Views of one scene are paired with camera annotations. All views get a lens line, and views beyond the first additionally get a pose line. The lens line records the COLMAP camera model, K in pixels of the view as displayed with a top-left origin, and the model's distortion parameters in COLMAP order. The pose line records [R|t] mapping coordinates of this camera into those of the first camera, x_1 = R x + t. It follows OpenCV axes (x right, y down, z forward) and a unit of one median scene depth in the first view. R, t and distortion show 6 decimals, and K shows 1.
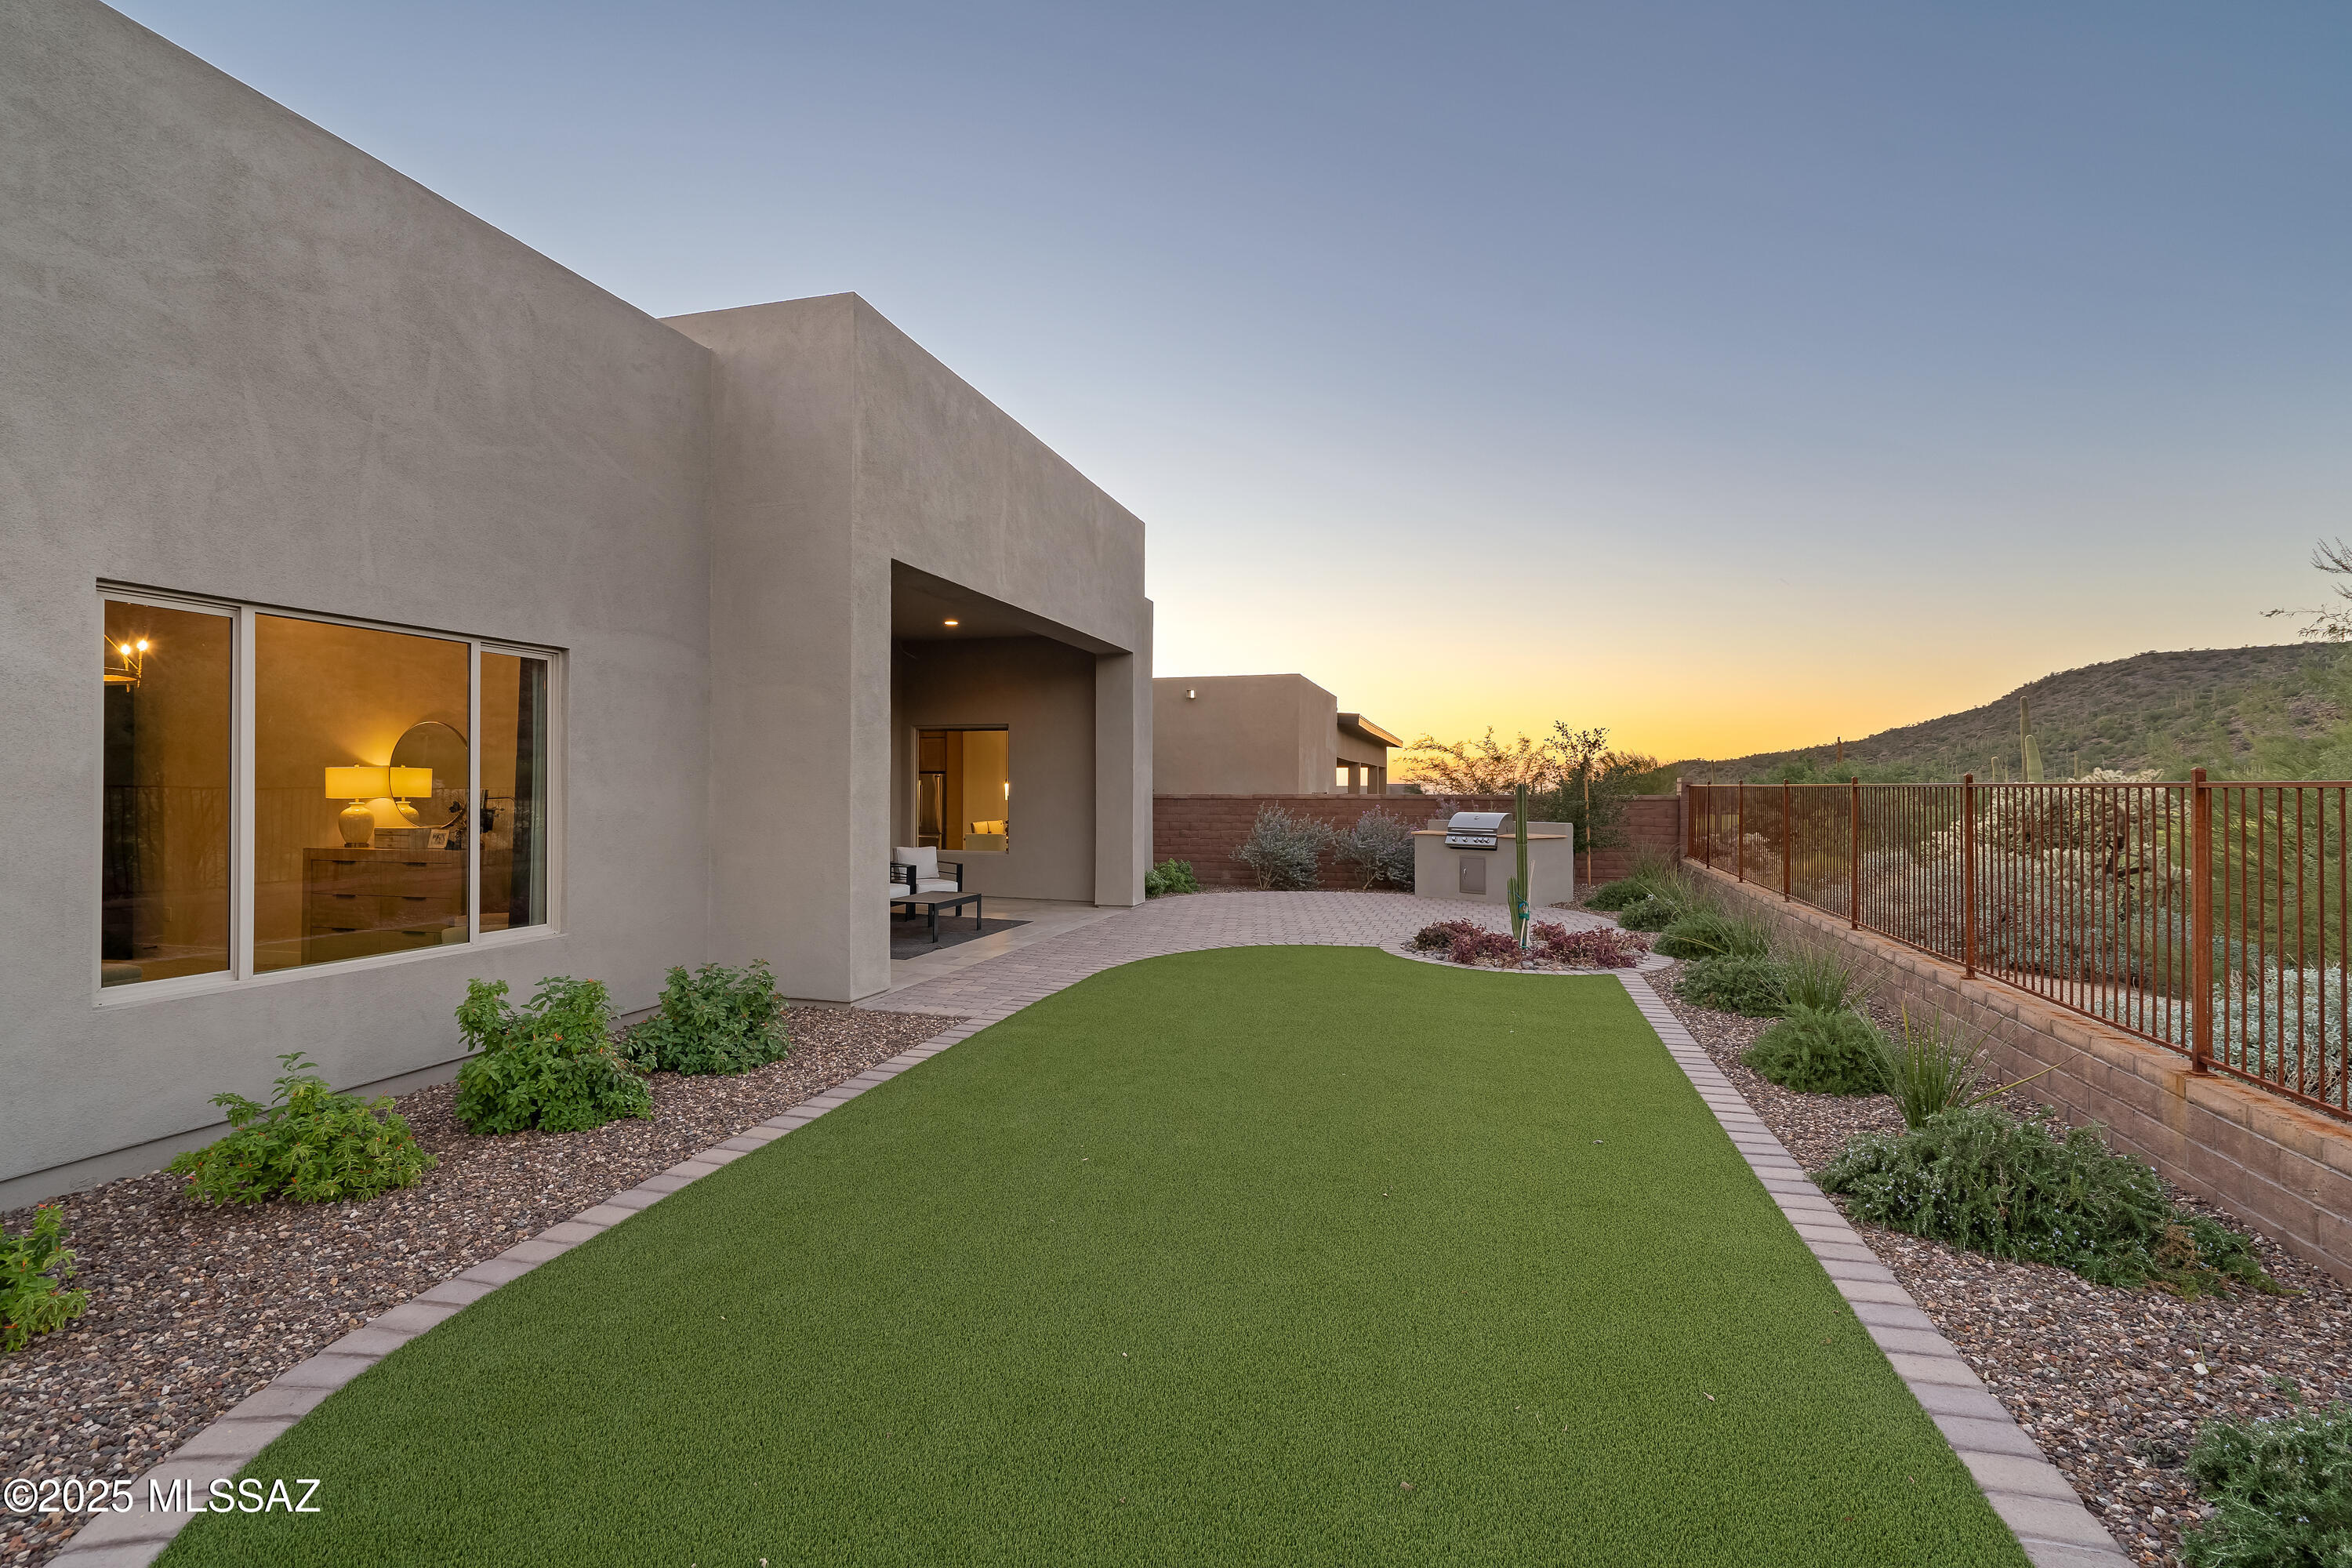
lens RADIAL K [[1075.8, 0, 1178.6], [0, 1075.8, 783.8], [0, 0, 1]] dist [-0.002736, 0.001769]
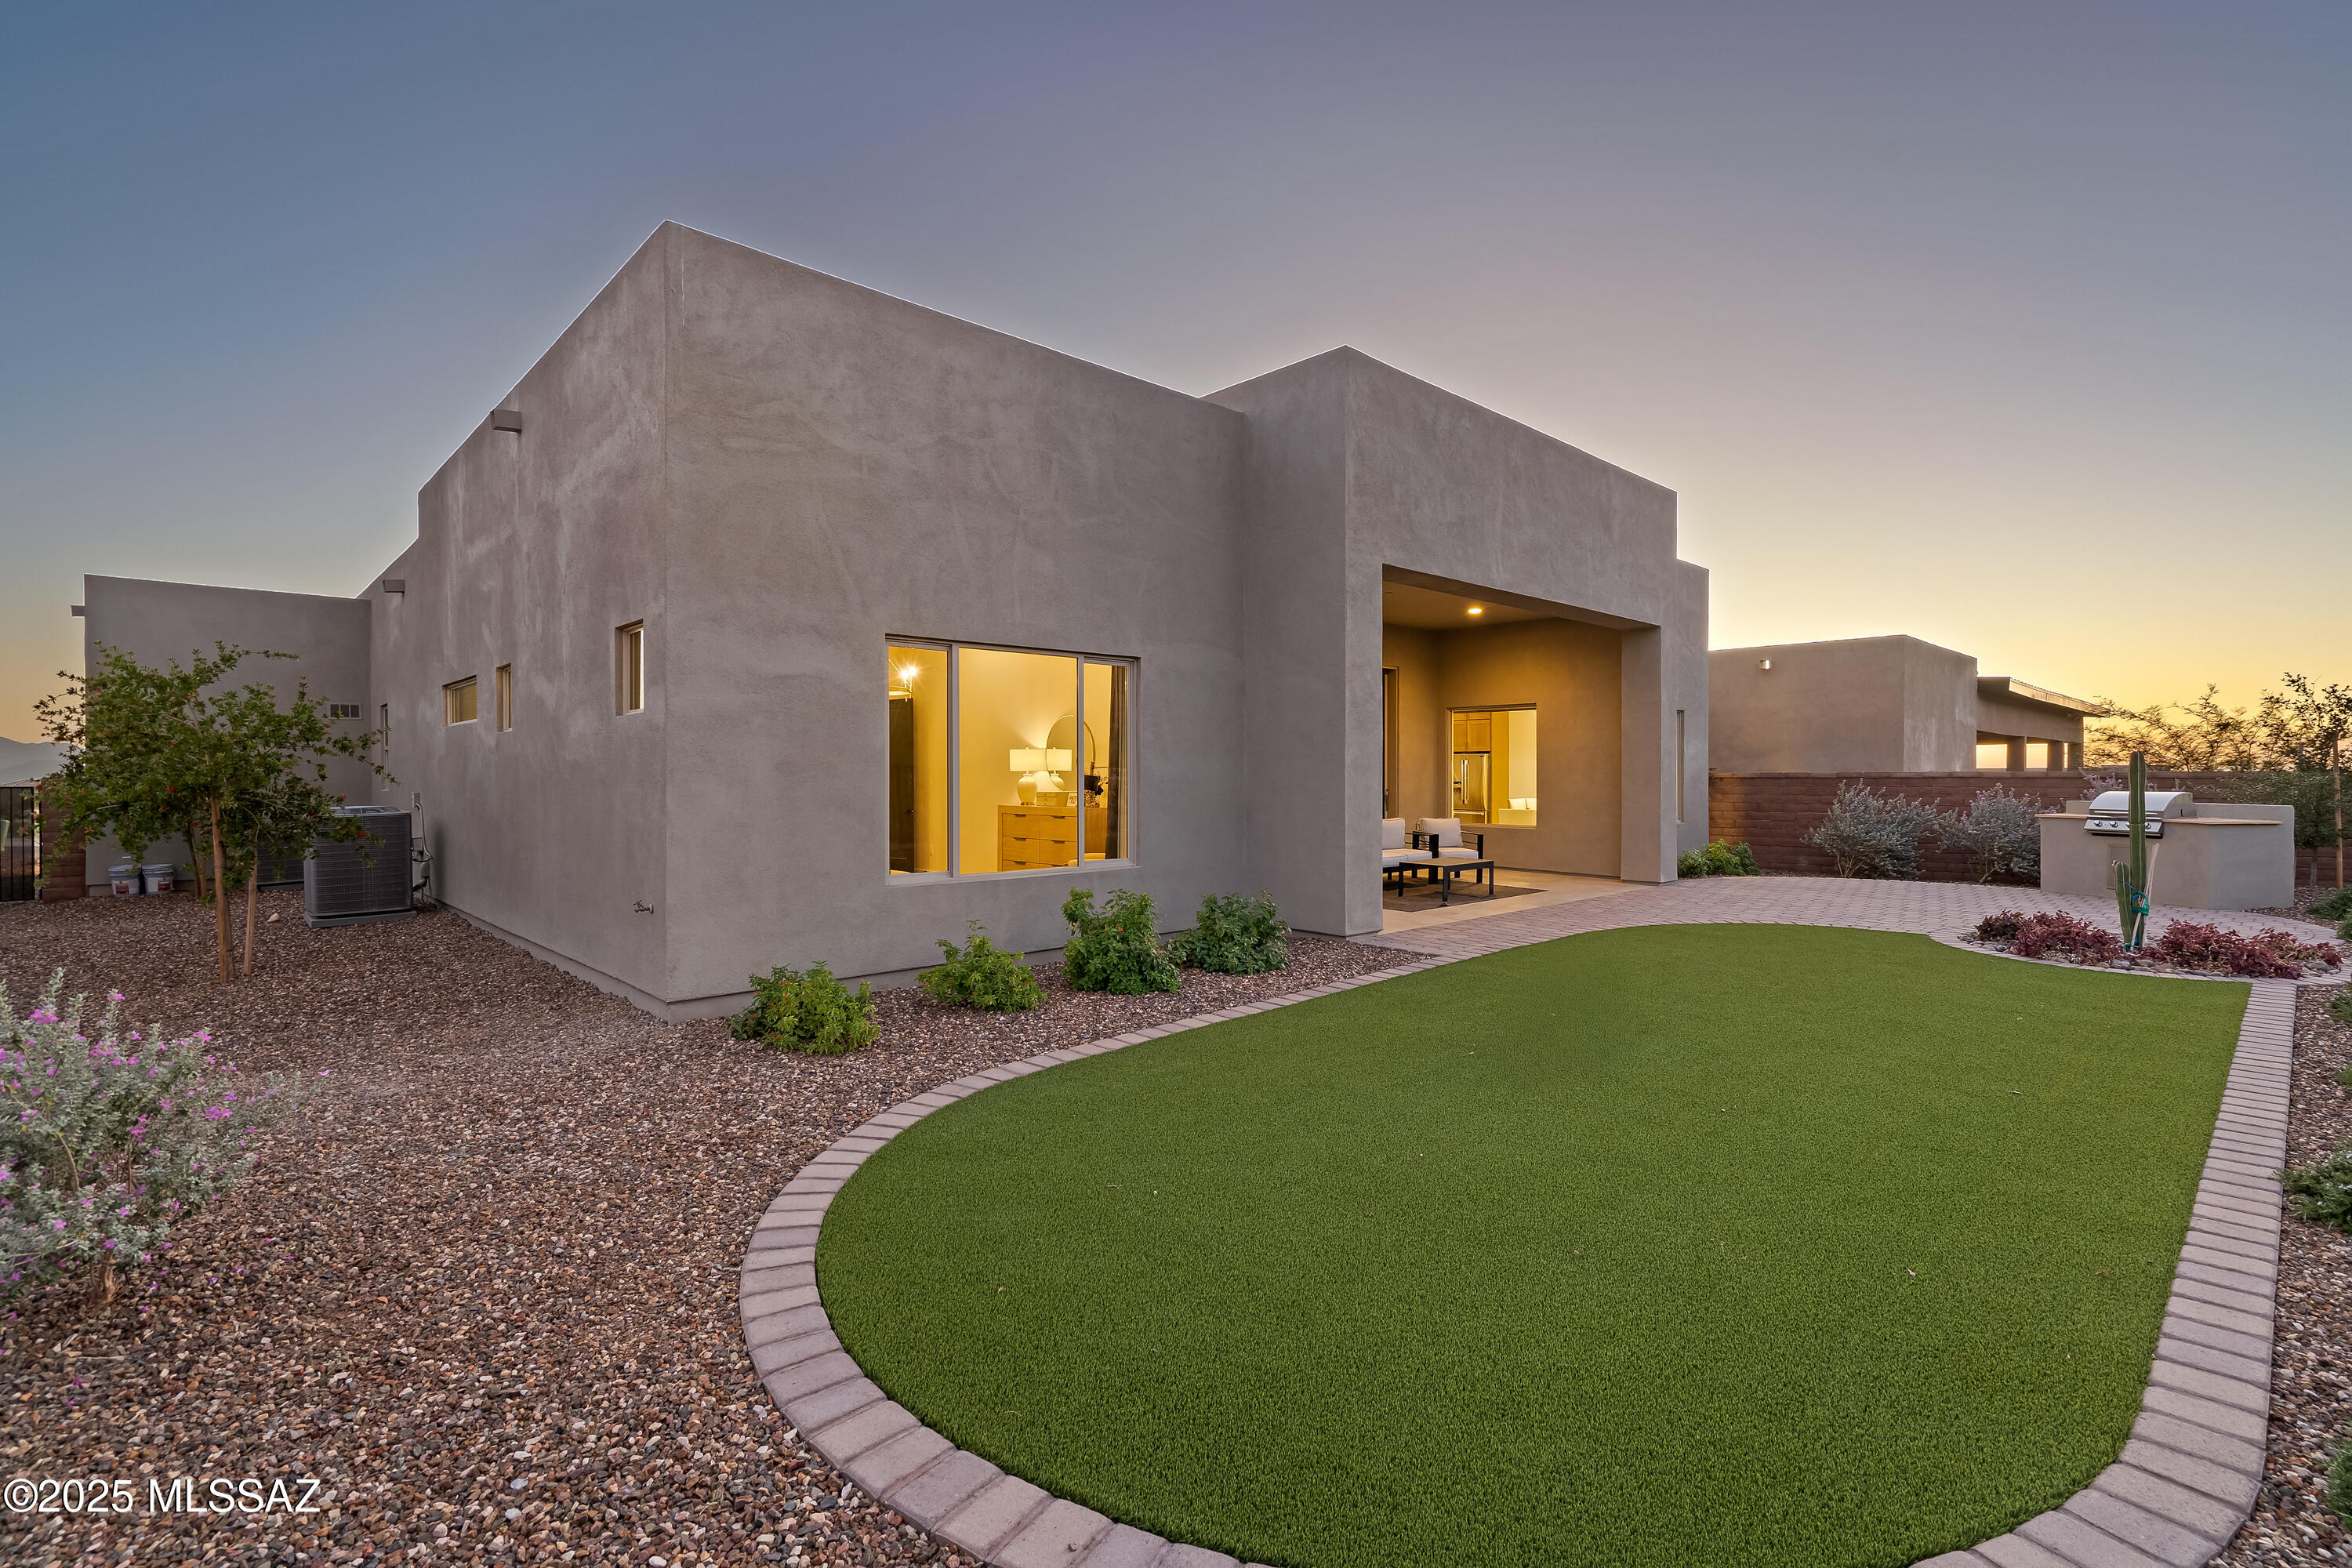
lens RADIAL K [[1075.8, 0, 1178.6], [0, 1075.8, 783.8], [0, 0, 1]] dist [-0.002736, 0.001769]
pose [[0.857180, 0.001550, -0.515014, 0.164750], [0.004774, 0.999929, 0.010954, 0.018420], [0.514994, -0.011848, 0.857112, -0.137140]]
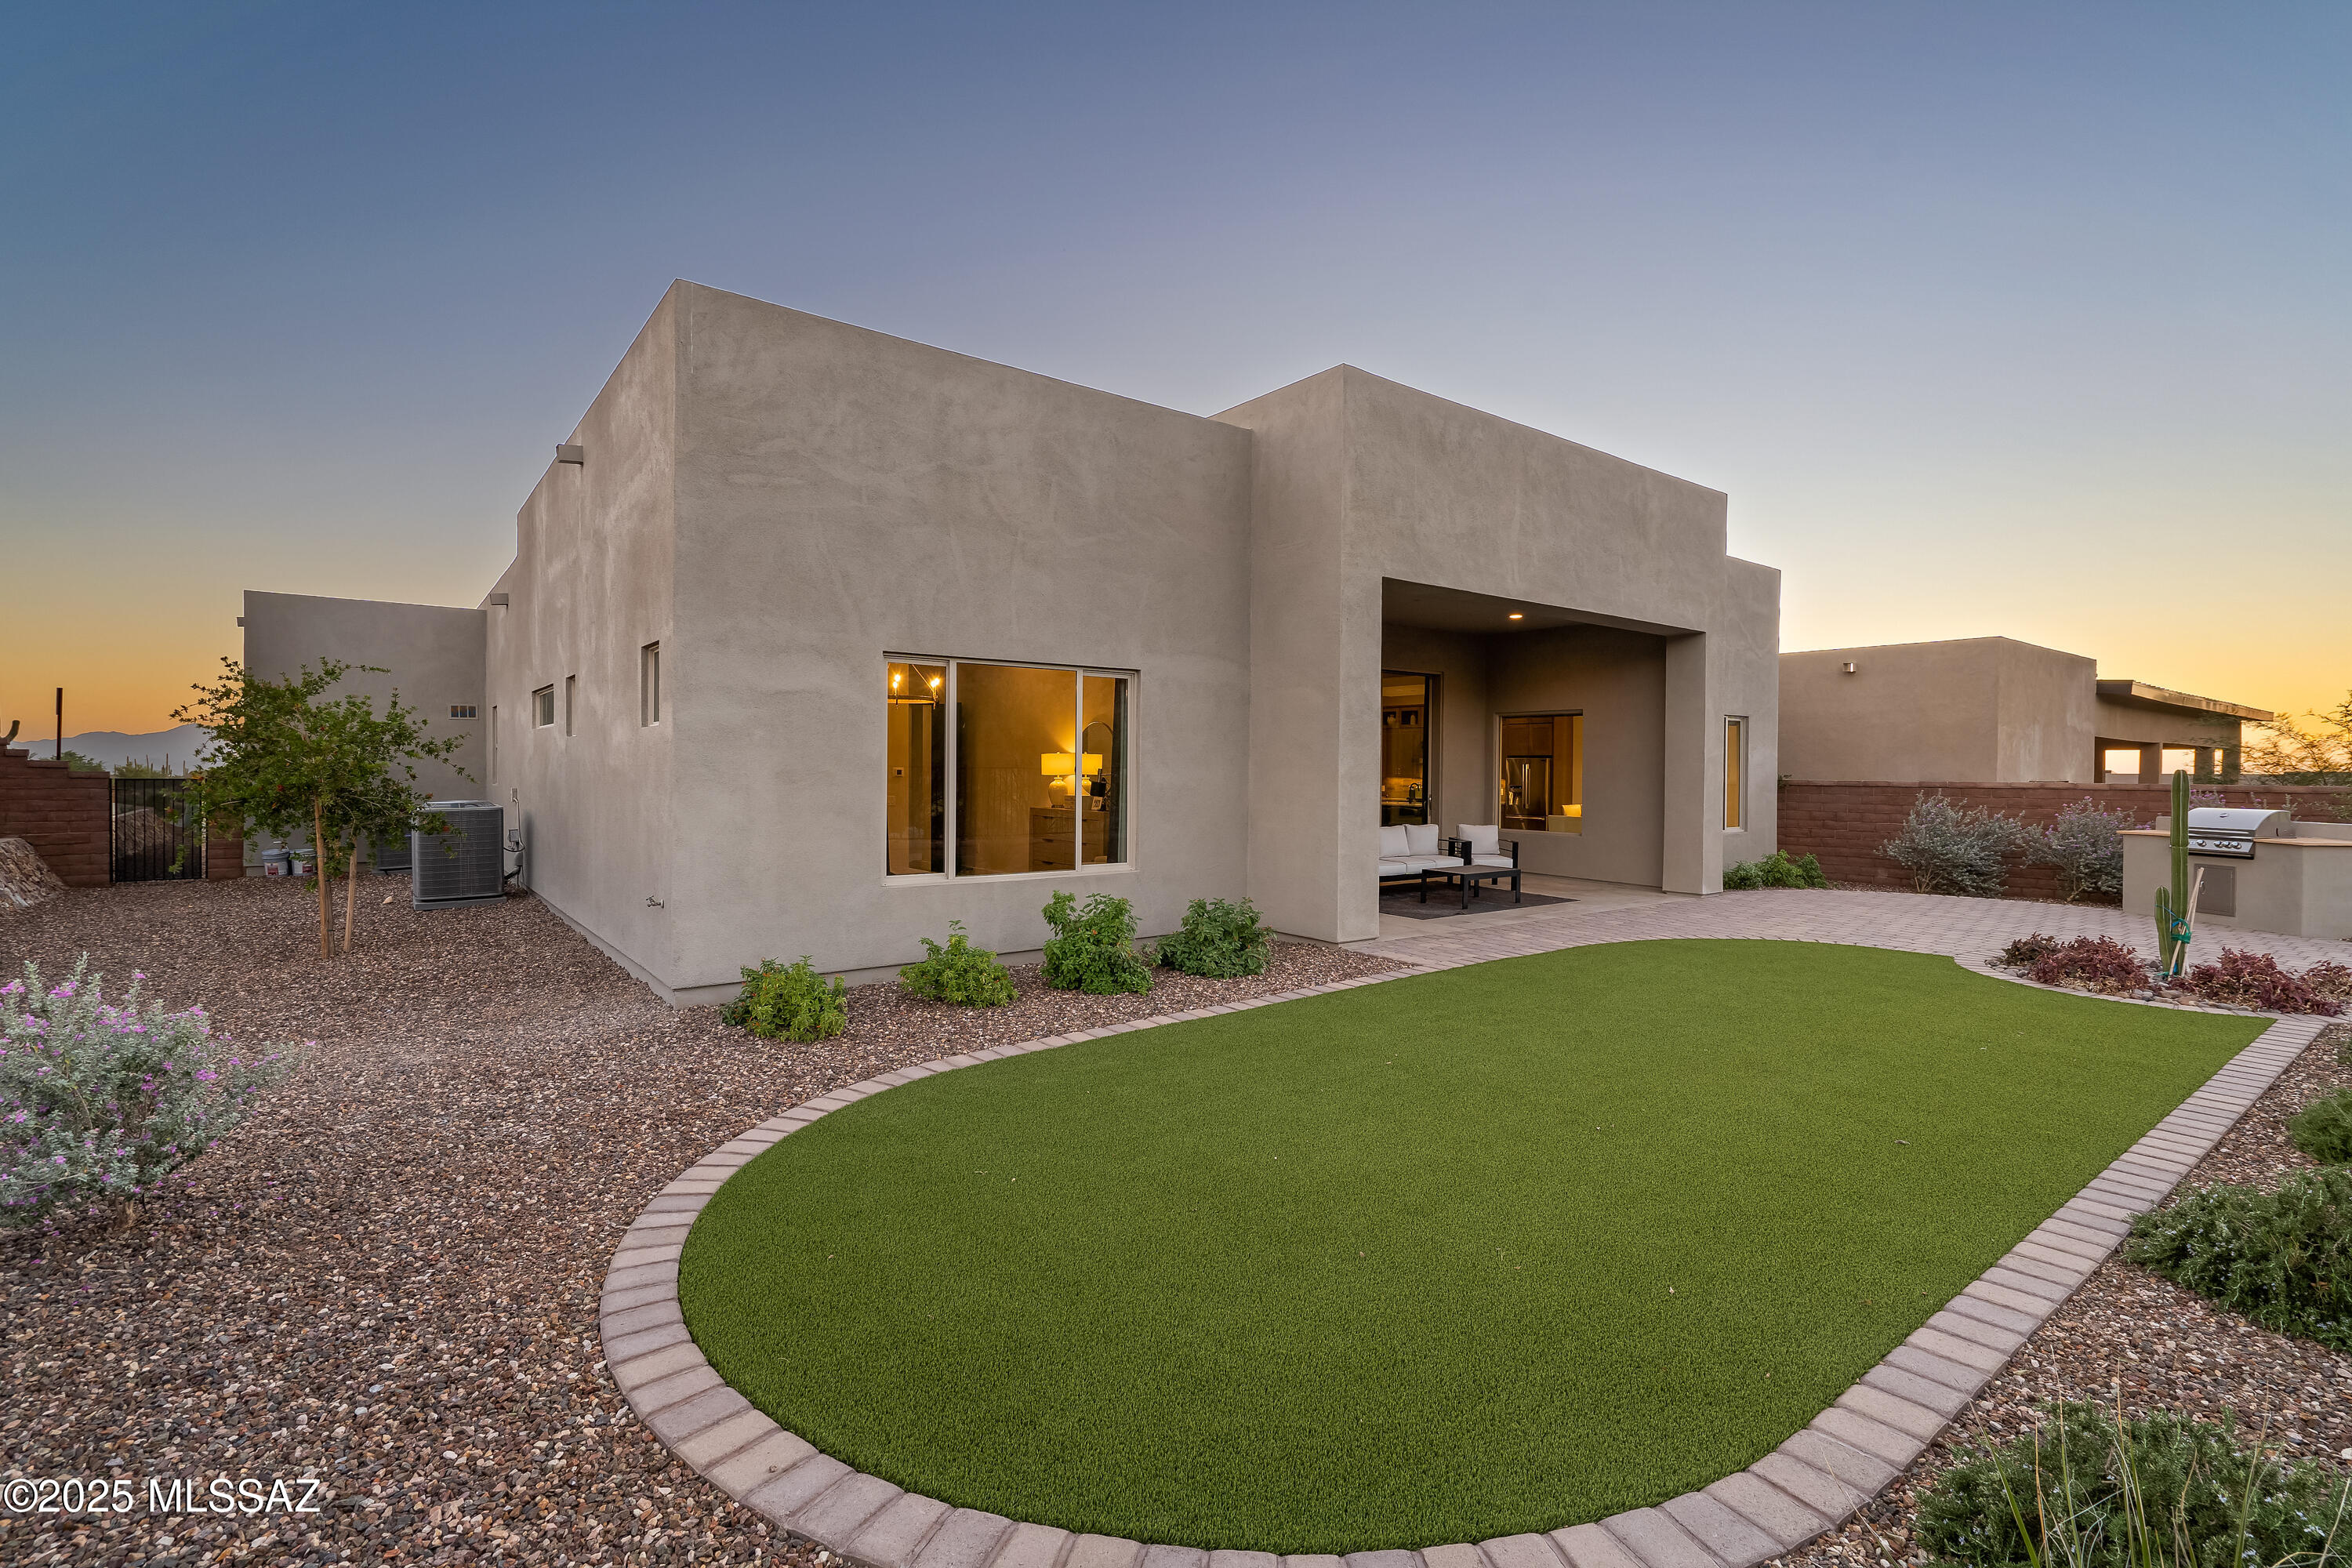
lens RADIAL K [[1075.8, 0, 1178.6], [0, 1075.8, 783.8], [0, 0, 1]] dist [-0.002736, 0.001769]
pose [[0.800146, 0.013435, -0.599654, 0.302134], [-0.004661, 0.999858, 0.016182, 0.001248], [0.599787, -0.010153, 0.800095, -0.100282]]
